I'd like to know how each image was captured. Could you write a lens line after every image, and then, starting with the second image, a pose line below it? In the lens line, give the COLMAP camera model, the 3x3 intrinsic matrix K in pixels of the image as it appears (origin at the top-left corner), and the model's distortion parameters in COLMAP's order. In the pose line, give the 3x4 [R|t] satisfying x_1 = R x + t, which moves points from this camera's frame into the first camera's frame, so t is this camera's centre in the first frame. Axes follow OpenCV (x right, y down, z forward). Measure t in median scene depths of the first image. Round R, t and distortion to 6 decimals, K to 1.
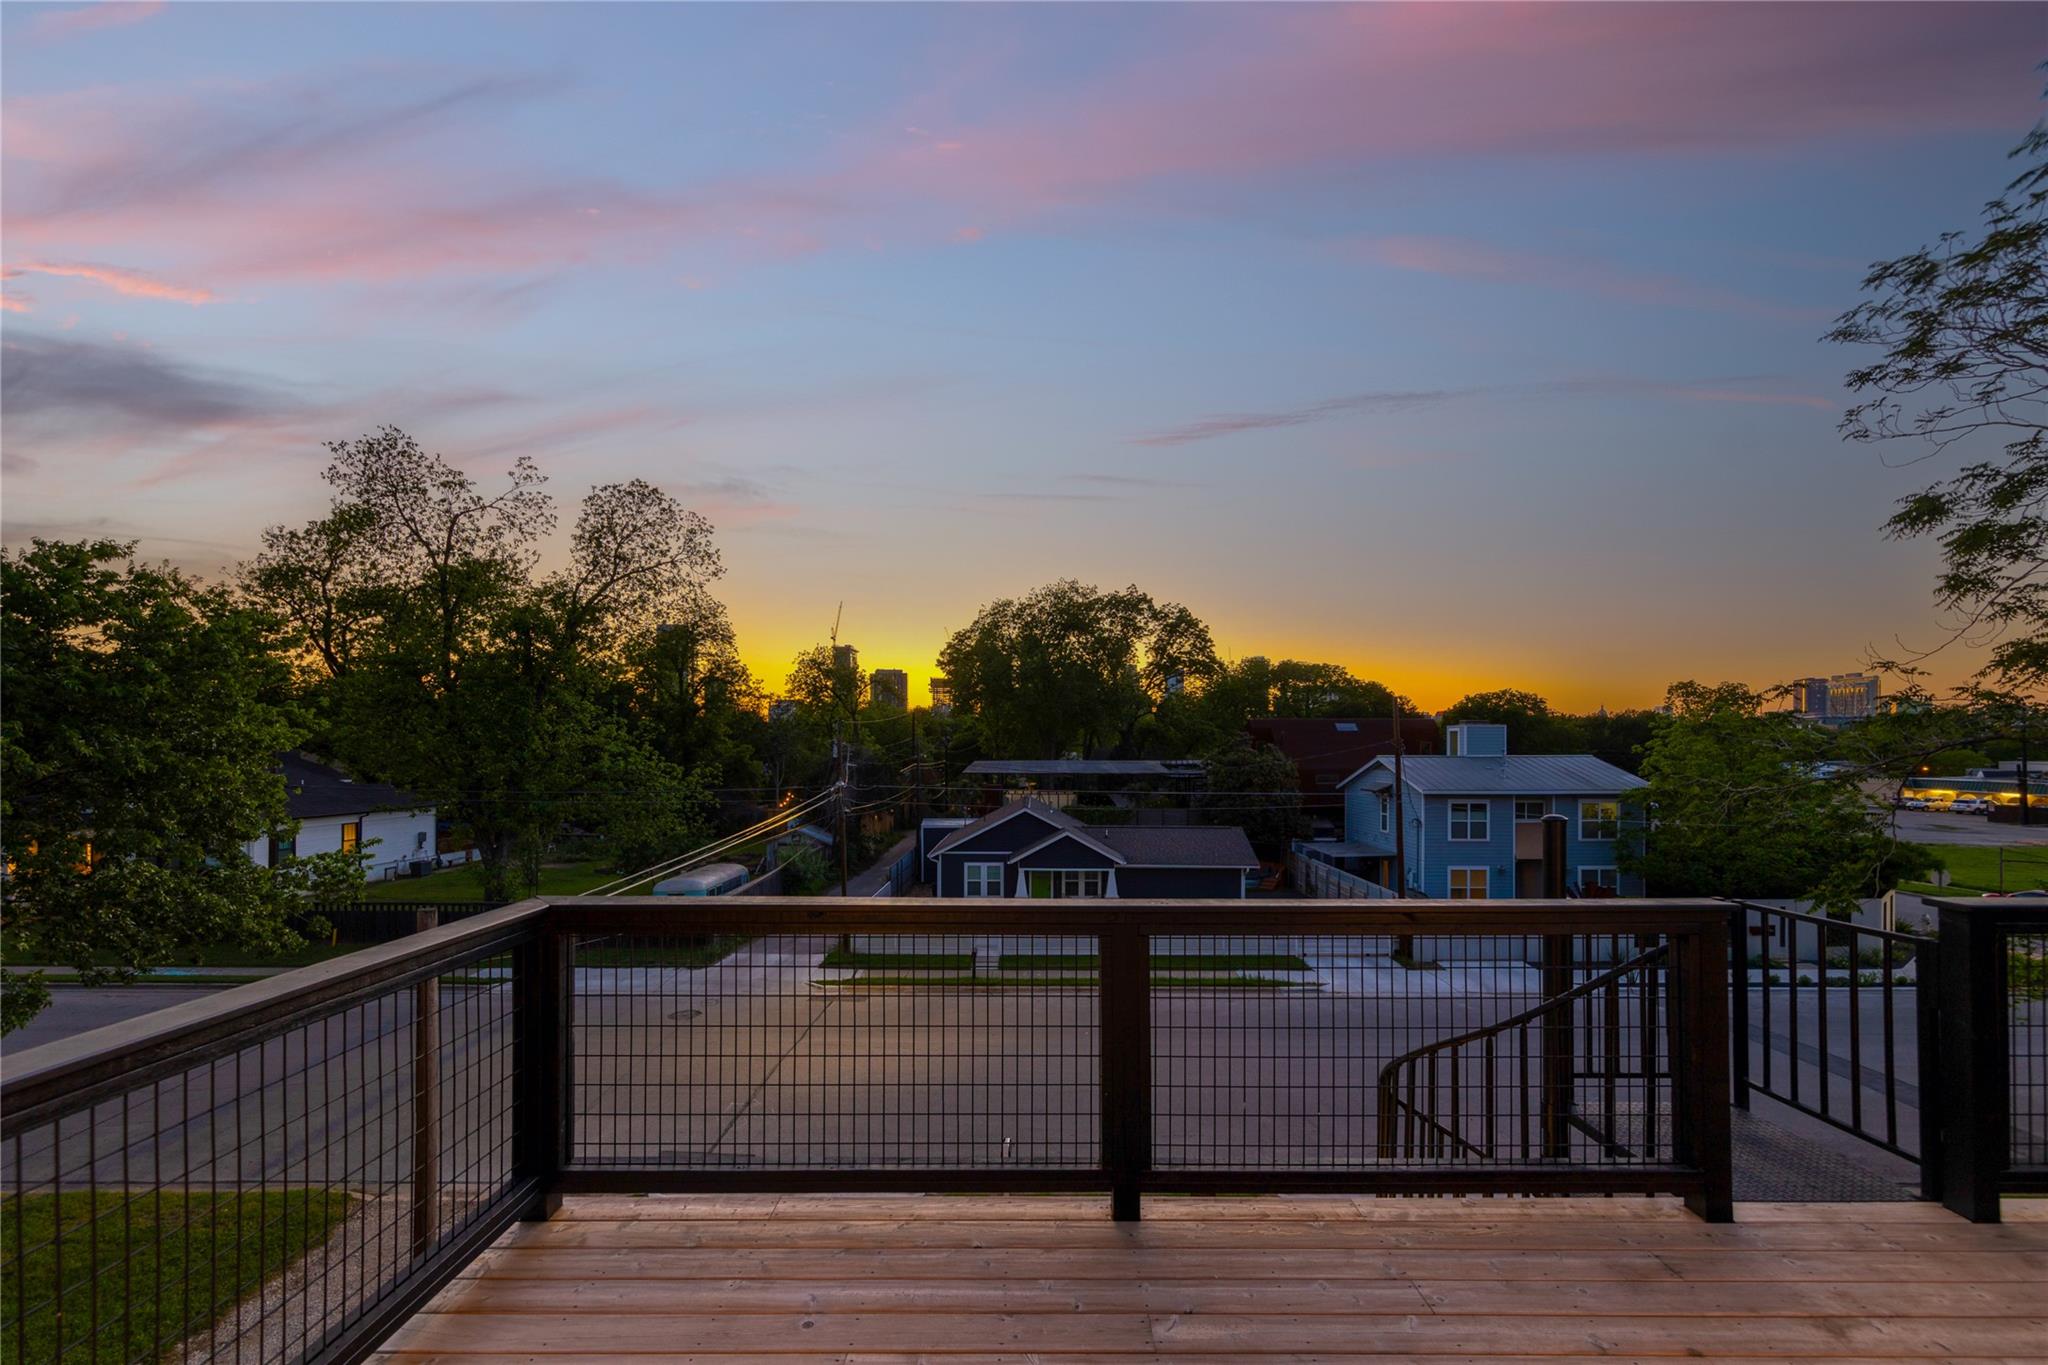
lens RADIAL K [[828.4, 0, 1017.6], [0, 828.4, 684.4], [0, 0, 1]] dist [0.000507, -0.000247]
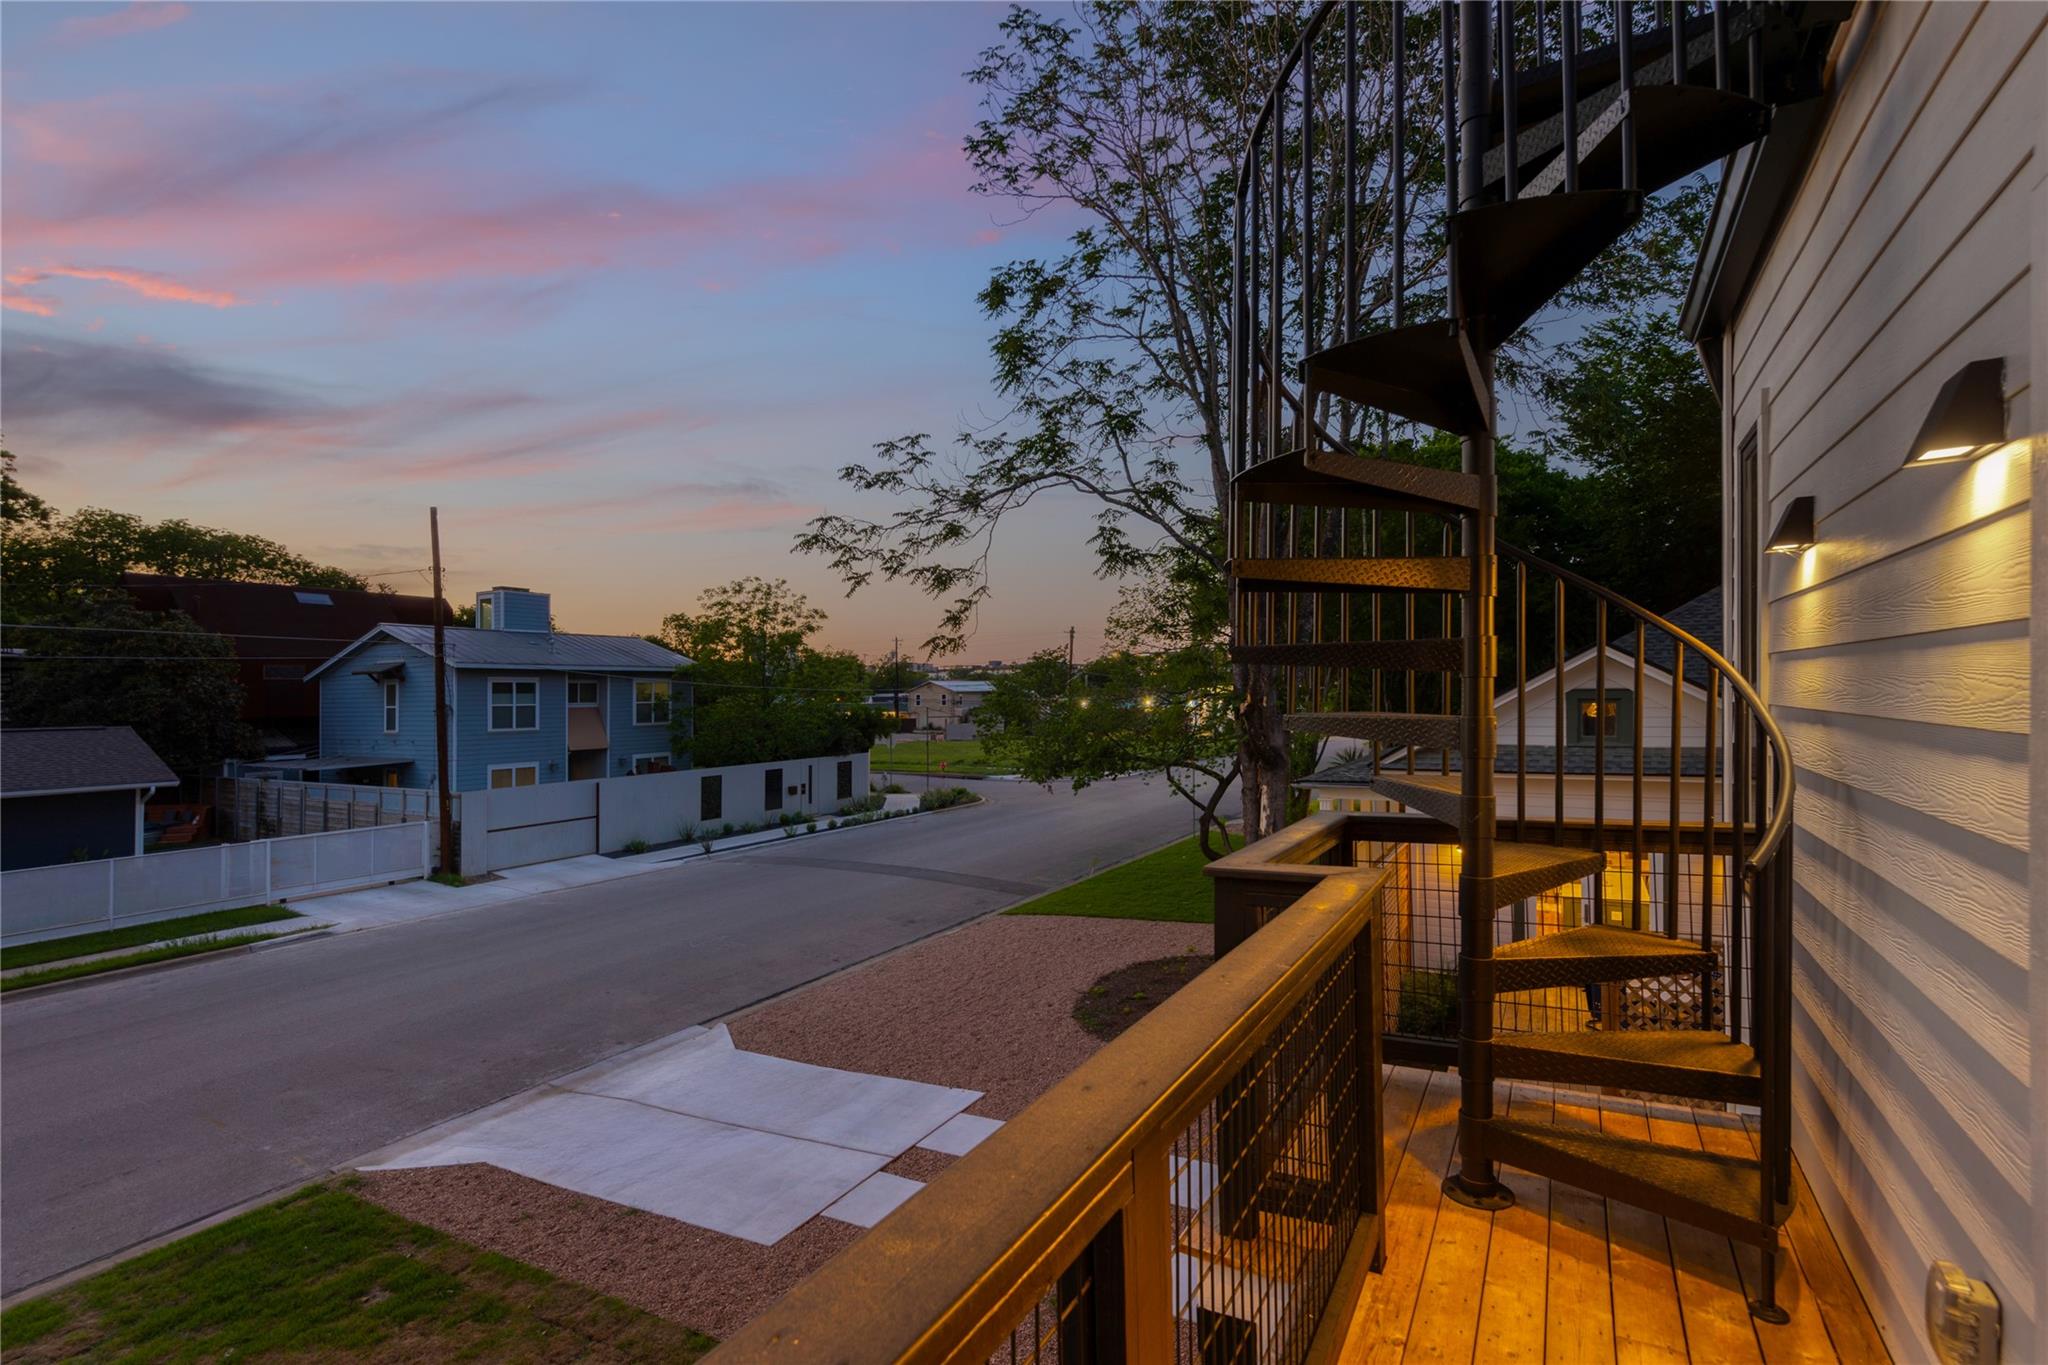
lens RADIAL K [[1004.1, 0, 1017.6], [0, 1004.1, 678.3], [0, 0, 1]] dist [0.024802, 0.000410]
pose [[0.491374, 0.009173, 0.870900, -0.041800], [-0.000774, 0.999949, -0.010095, 0.148786], [-0.870948, 0.004287, 0.491356, 0.132839]]
